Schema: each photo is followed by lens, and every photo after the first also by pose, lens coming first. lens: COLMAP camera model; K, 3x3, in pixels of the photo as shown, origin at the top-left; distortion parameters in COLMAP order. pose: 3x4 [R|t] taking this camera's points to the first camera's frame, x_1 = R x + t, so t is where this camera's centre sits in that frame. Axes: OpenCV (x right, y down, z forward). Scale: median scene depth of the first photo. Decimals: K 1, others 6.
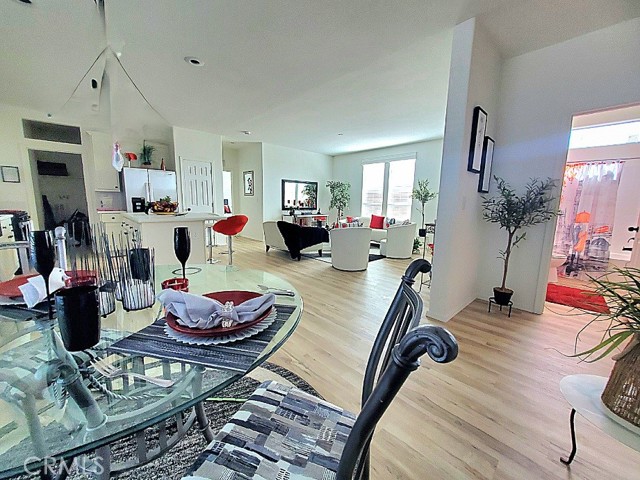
lens RADIAL K [[252.2, 0, 318.0], [0, 252.2, 239.5], [0, 0, 1]] dist [0.002099, -0.001420]
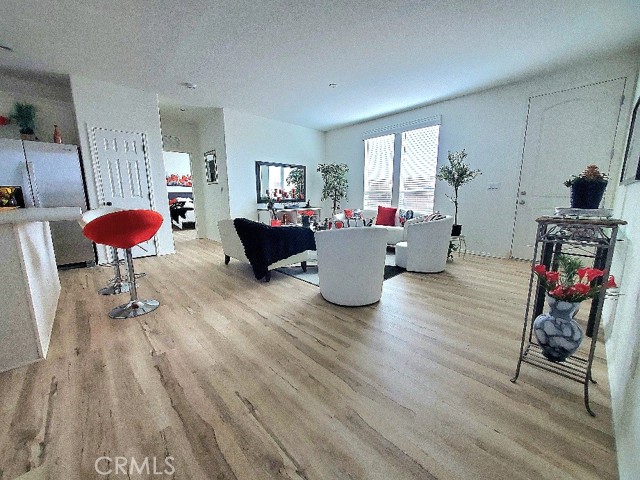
lens RADIAL K [[252.2, 0, 318.2], [0, 252.2, 238.7], [0, 0, 1]] dist [0.002099, -0.001420]
pose [[0.999720, -0.023592, 0.001577, 0.043744], [0.023562, 0.999578, 0.016980, -0.026366], [-0.001976, -0.016938, 0.999855, 0.340650]]
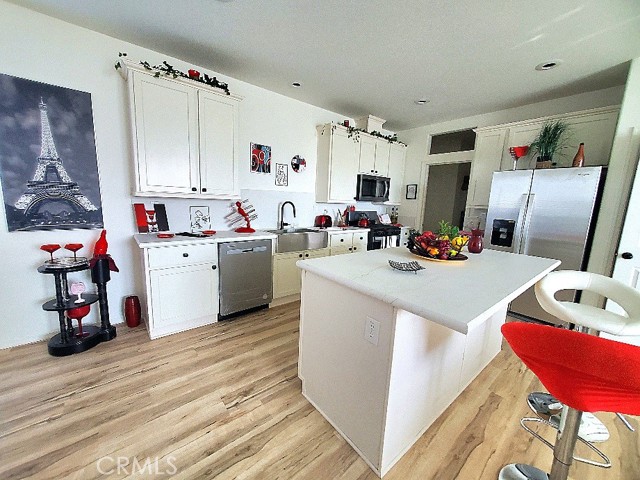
lens RADIAL K [[252.2, 0, 318.5], [0, 252.2, 237.8], [0, 0, 1]] dist [0.002099, -0.001420]
pose [[-0.062285, 0.133009, -0.989156, -0.081643], [-0.194331, 0.970496, 0.142737, -0.113003], [0.978957, 0.201114, -0.034599, 0.542645]]
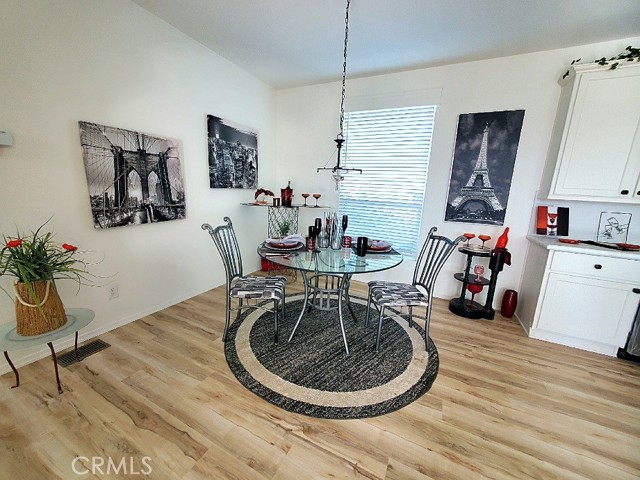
lens RADIAL K [[252.2, 0, 318.3], [0, 252.2, 239.3], [0, 0, 1]] dist [0.002099, -0.001420]
pose [[-0.934141, 0.016446, -0.356525, 0.035497], [-0.111978, 0.934992, 0.336528, -0.098812], [0.338883, 0.354287, -0.871573, 0.487661]]
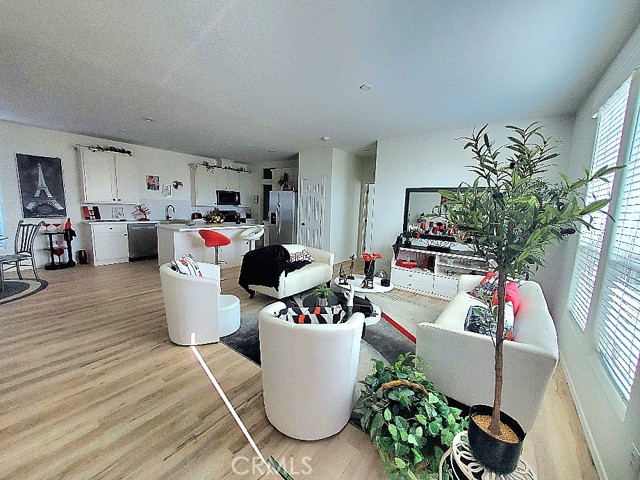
lens RADIAL K [[252.2, 0, 317.6], [0, 252.2, 238.6], [0, 0, 1]] dist [0.002099, -0.001420]
pose [[0.171578, 0.116320, -0.978279, 0.599791], [-0.182327, 0.979600, 0.084499, -0.169678], [0.968152, 0.163868, 0.189286, 0.903454]]
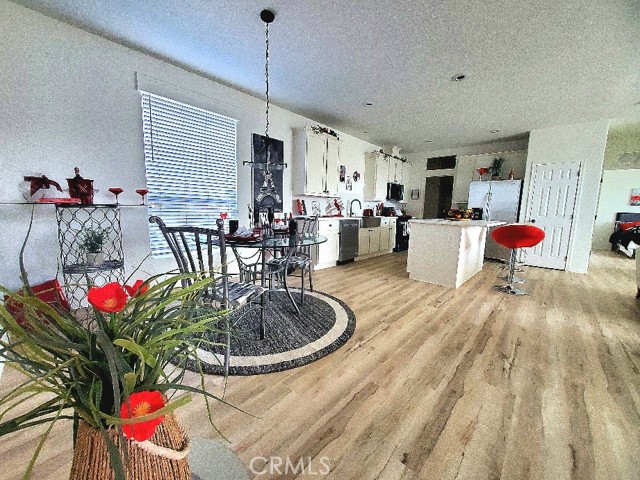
lens RADIAL K [[252.2, 0, 317.7], [0, 252.2, 237.2], [0, 0, 1]] dist [0.002099, -0.001420]
pose [[0.077181, 0.100711, -0.991918, 0.309753], [-0.178659, 0.980179, 0.085617, -0.007658], [0.980879, 0.170607, 0.093644, 0.211232]]
